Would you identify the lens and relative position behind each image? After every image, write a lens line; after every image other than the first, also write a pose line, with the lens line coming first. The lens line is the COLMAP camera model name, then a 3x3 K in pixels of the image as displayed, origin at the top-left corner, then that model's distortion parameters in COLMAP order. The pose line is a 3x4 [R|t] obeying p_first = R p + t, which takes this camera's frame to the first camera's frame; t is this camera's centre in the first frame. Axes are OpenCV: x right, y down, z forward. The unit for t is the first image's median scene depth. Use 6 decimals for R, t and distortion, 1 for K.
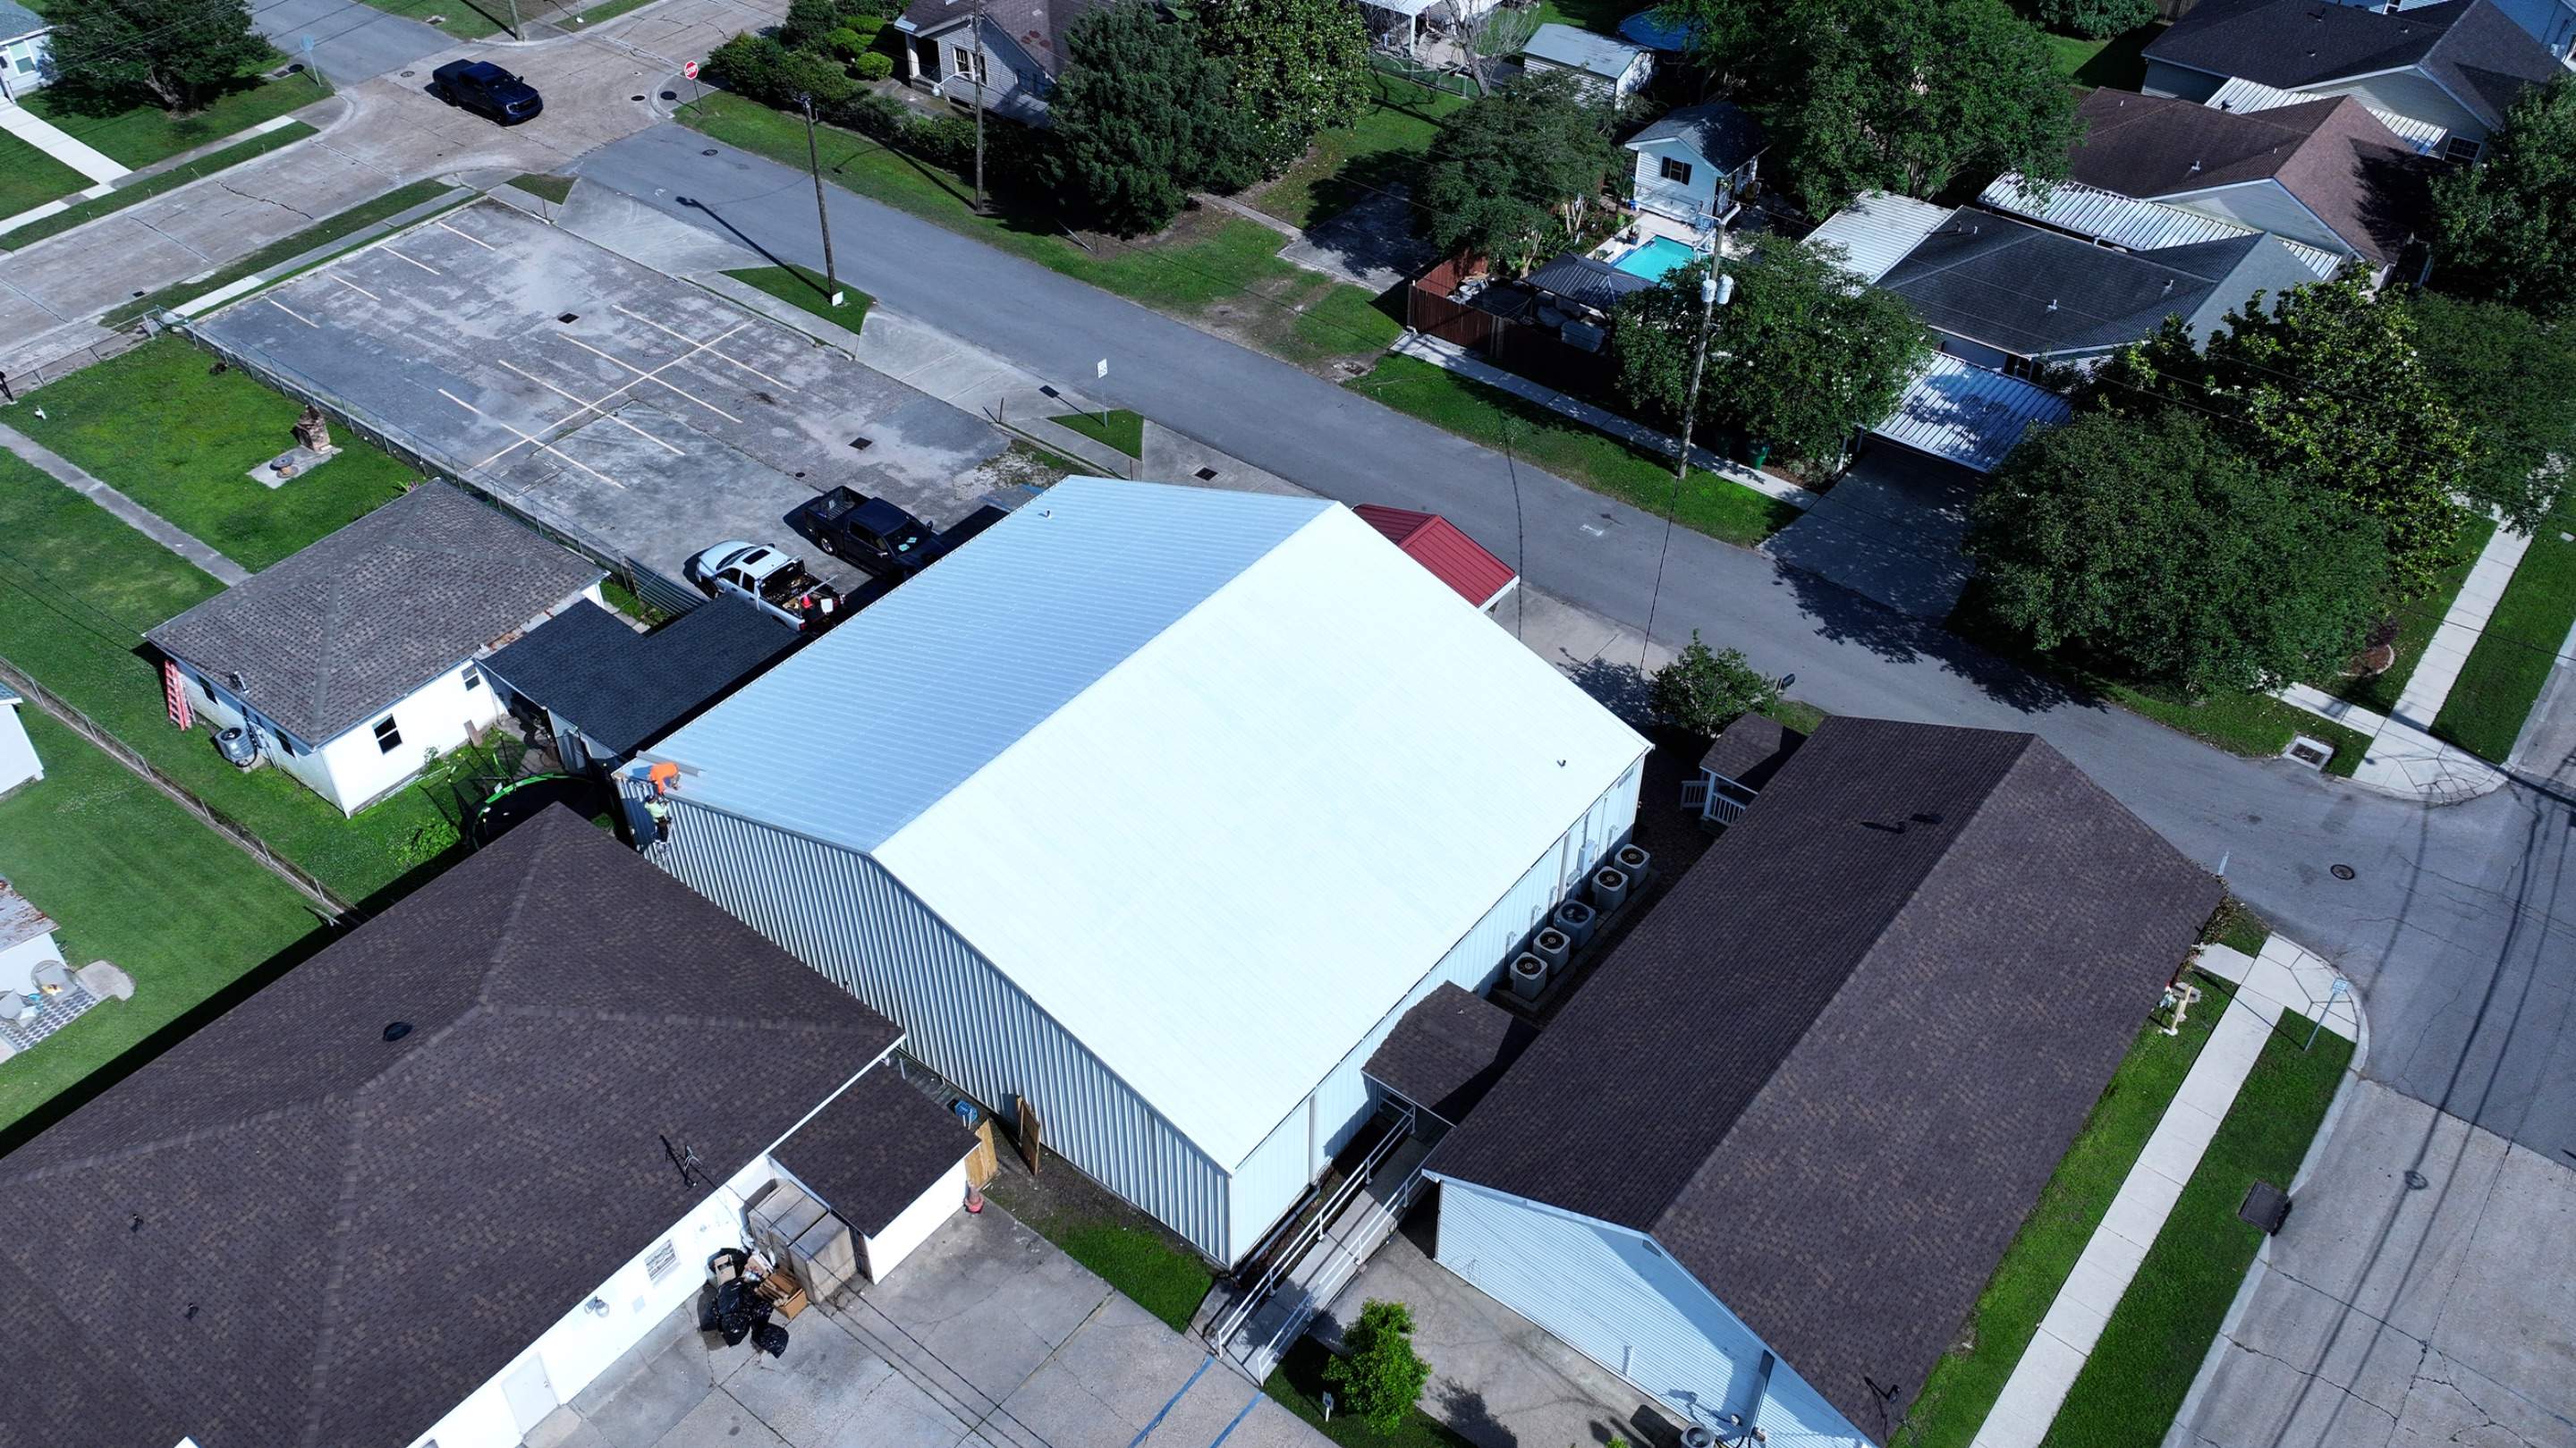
lens RADIAL K [[2091.6, 0, 1274.8], [0, 2091.6, 724.6], [0, 0, 1]] dist [0.004533, -0.002849]
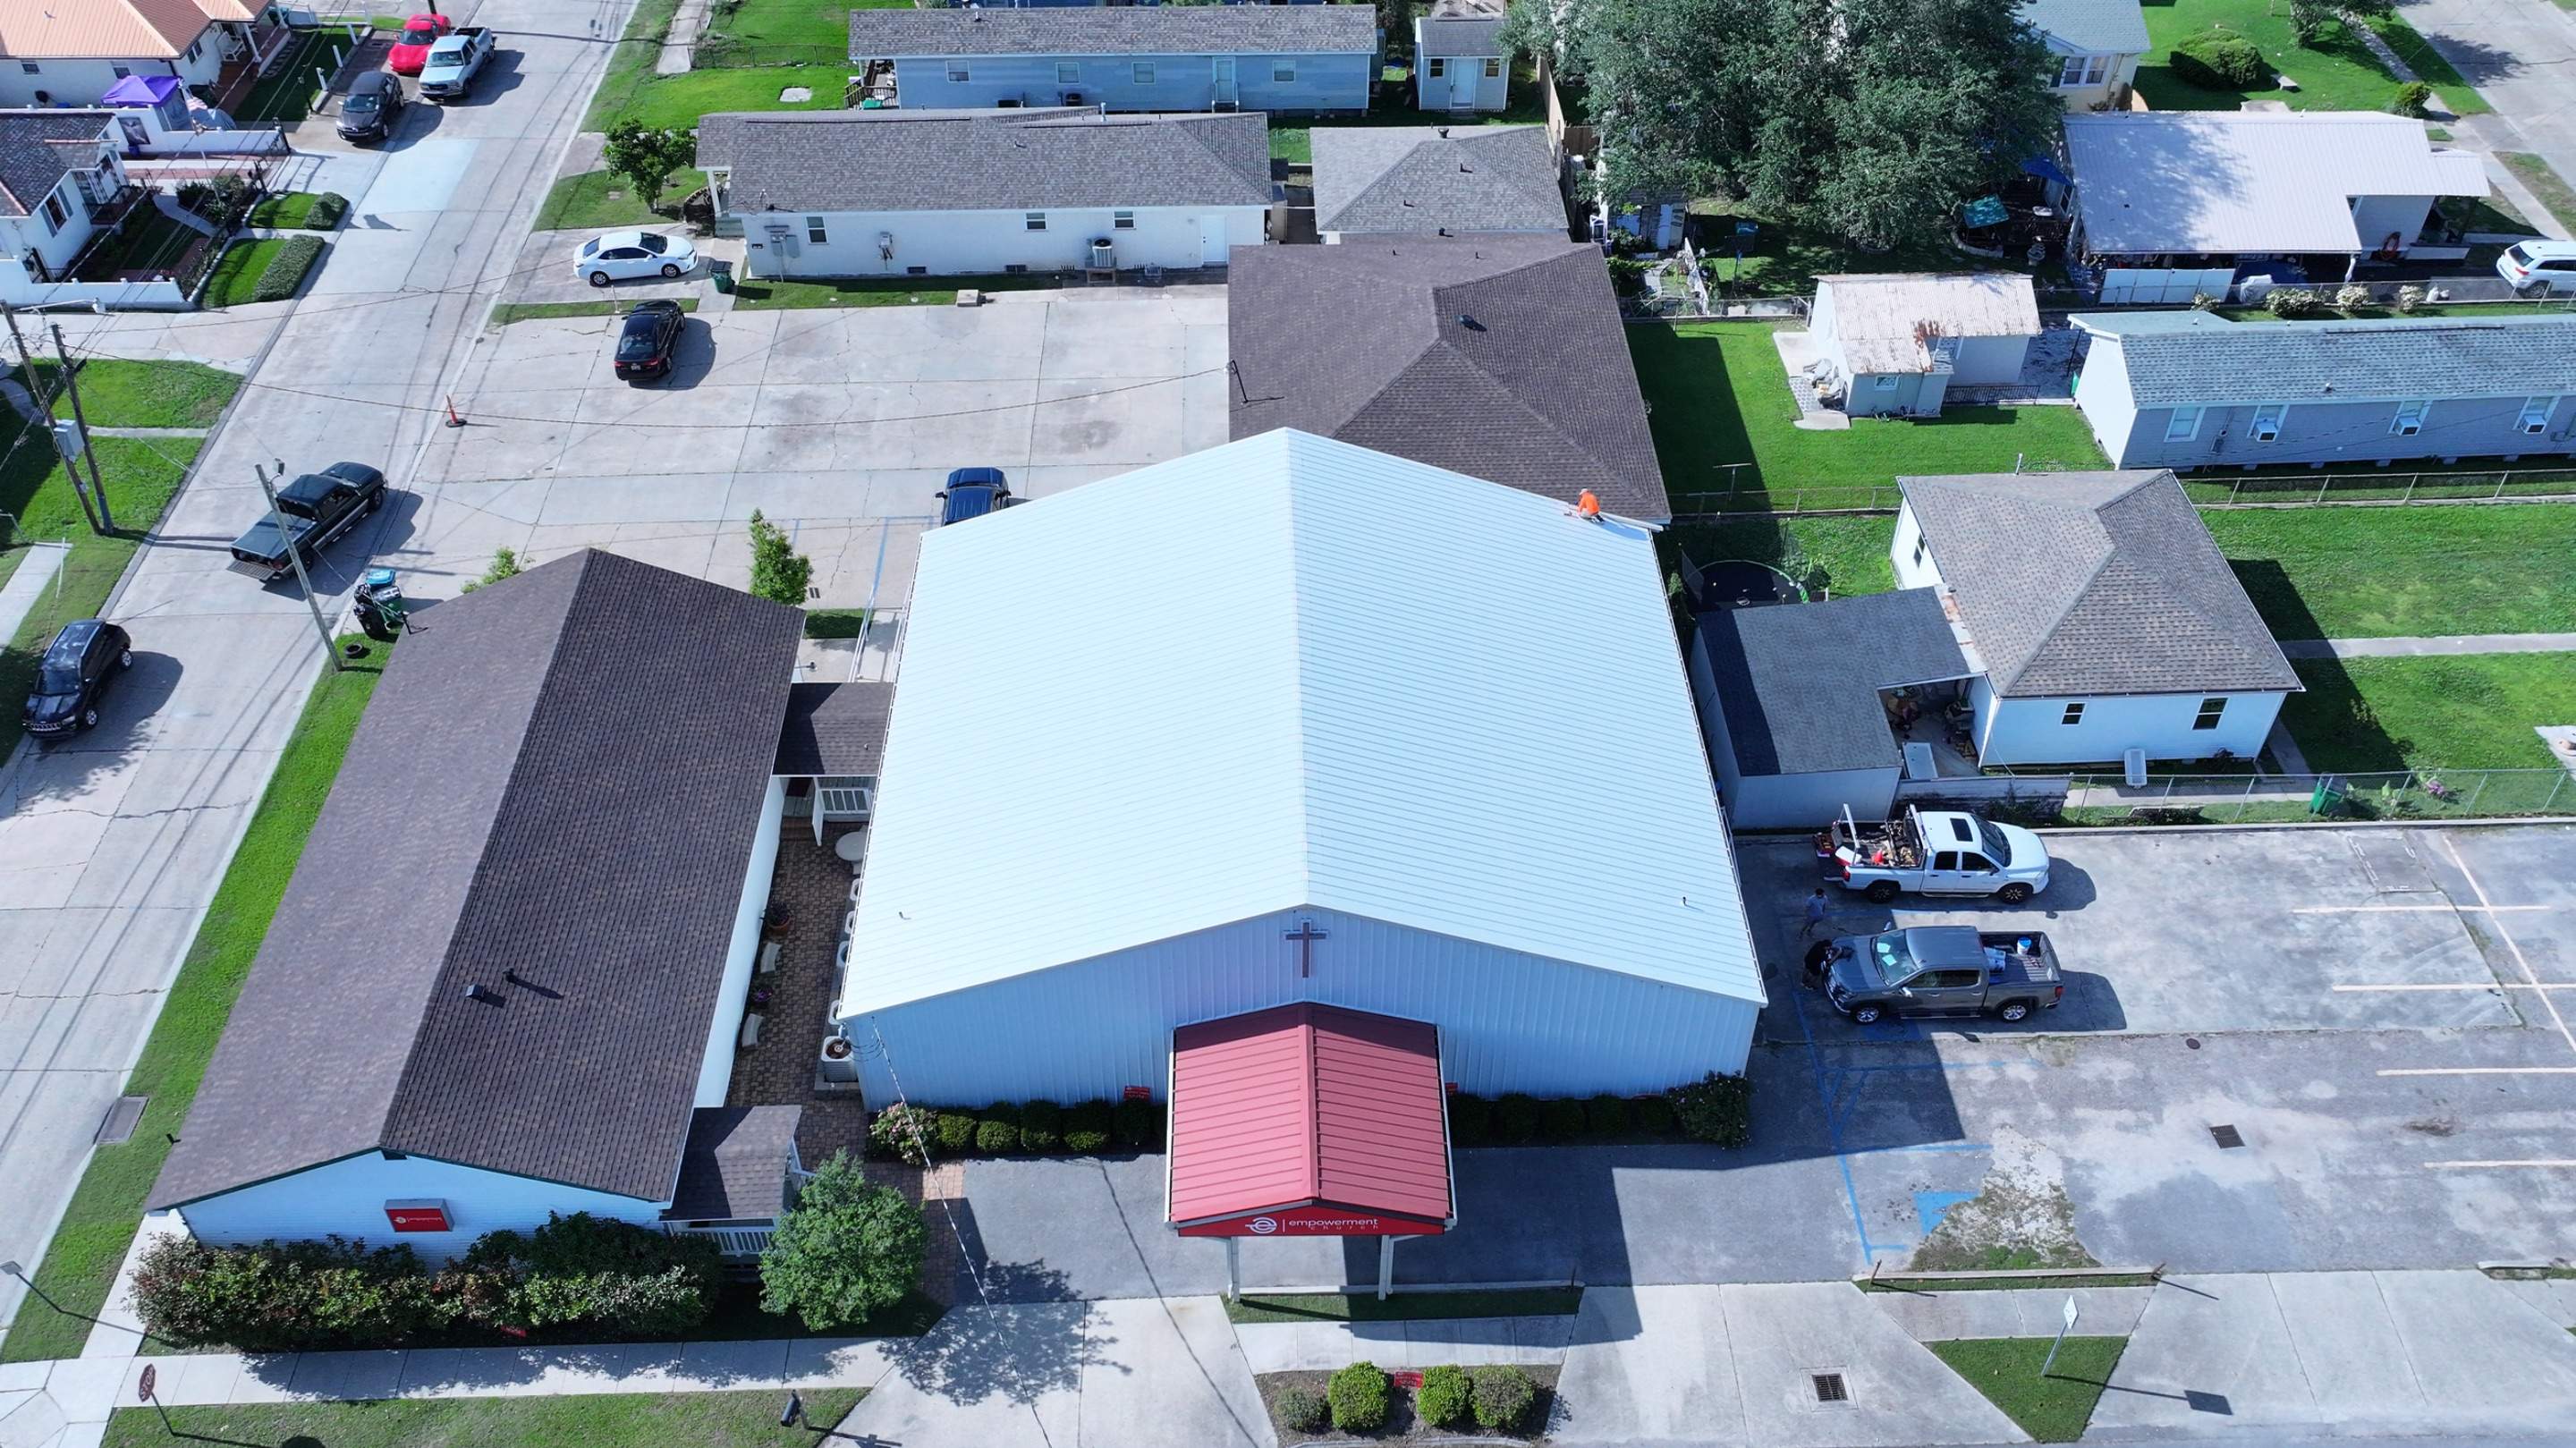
lens RADIAL K [[2091.6, 0, 1289.6], [0, 2091.6, 714.4], [0, 0, 1]] dist [0.004533, -0.002849]
pose [[-0.771895, 0.425453, -0.472406, 0.292784], [-0.416825, 0.222388, 0.881363, -0.632834], [0.480036, 0.877230, 0.005679, 0.740668]]
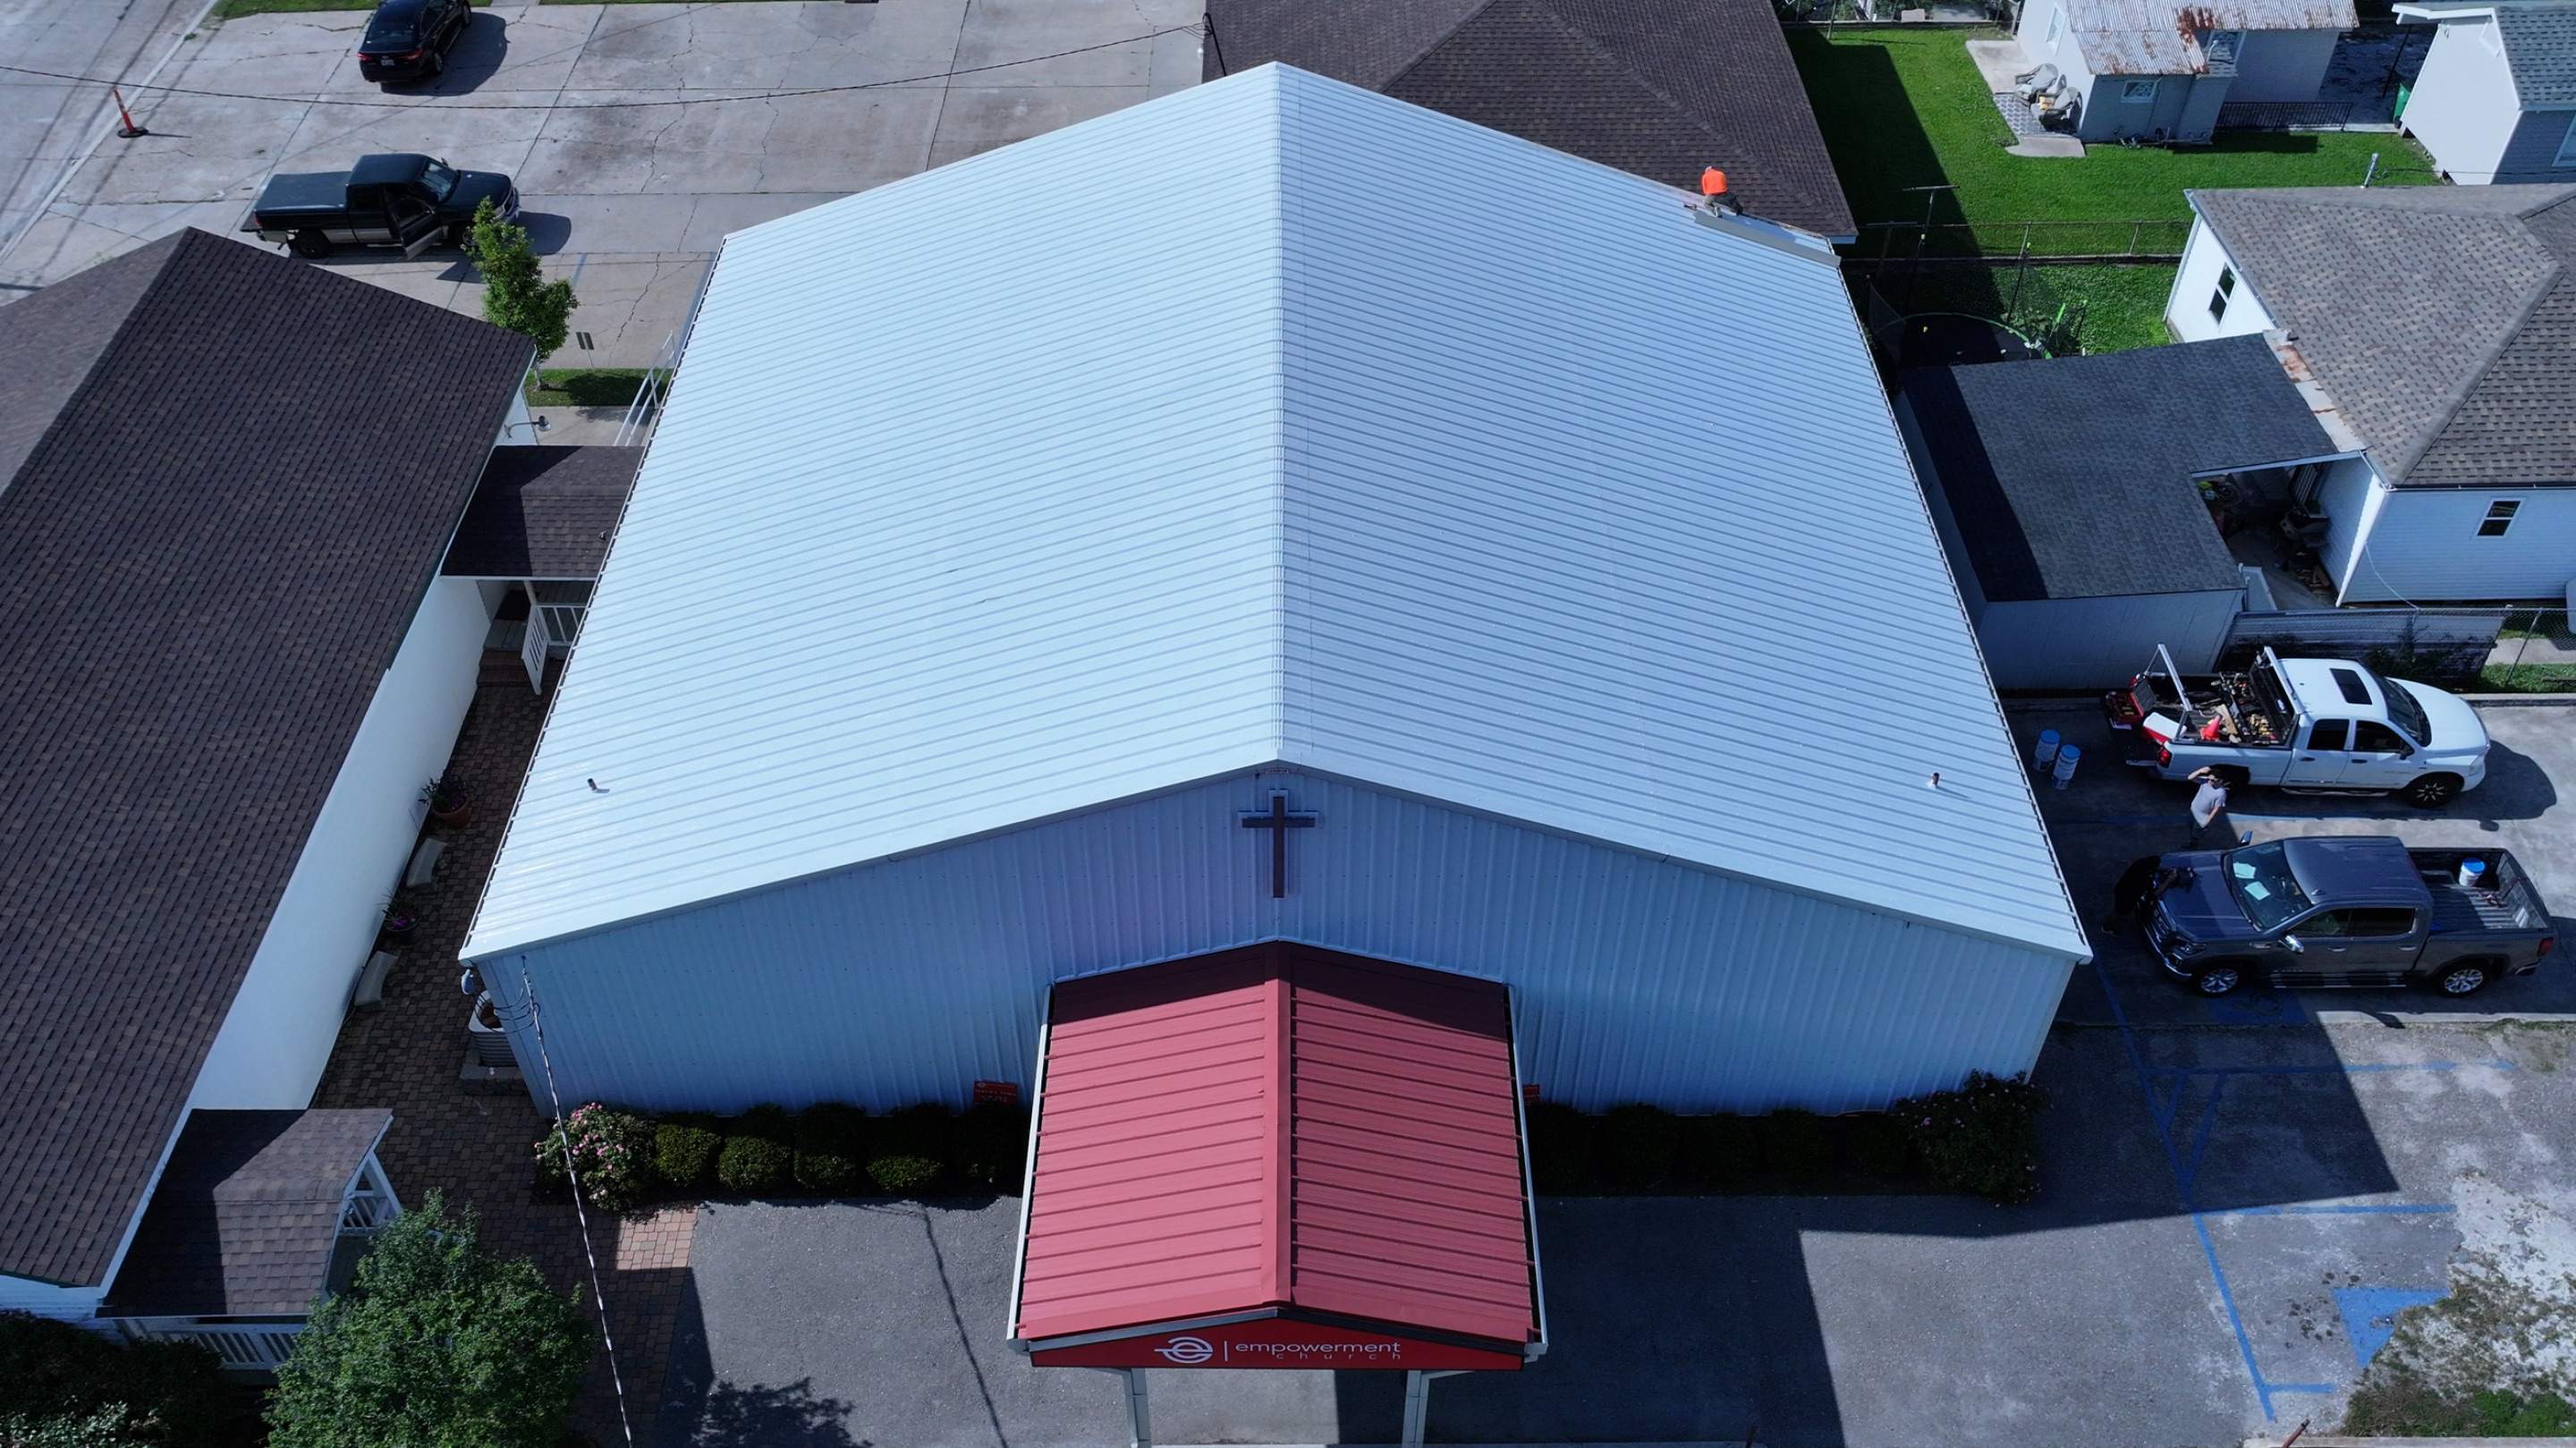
lens RADIAL K [[2091.6, 0, 1286.7], [0, 2091.6, 724.5], [0, 0, 1]] dist [0.004533, -0.002849]
pose [[-0.784683, 0.424469, -0.451773, 0.171600], [-0.406167, 0.198505, 0.891978, -0.384175], [0.468296, 0.883415, 0.016641, 0.785029]]
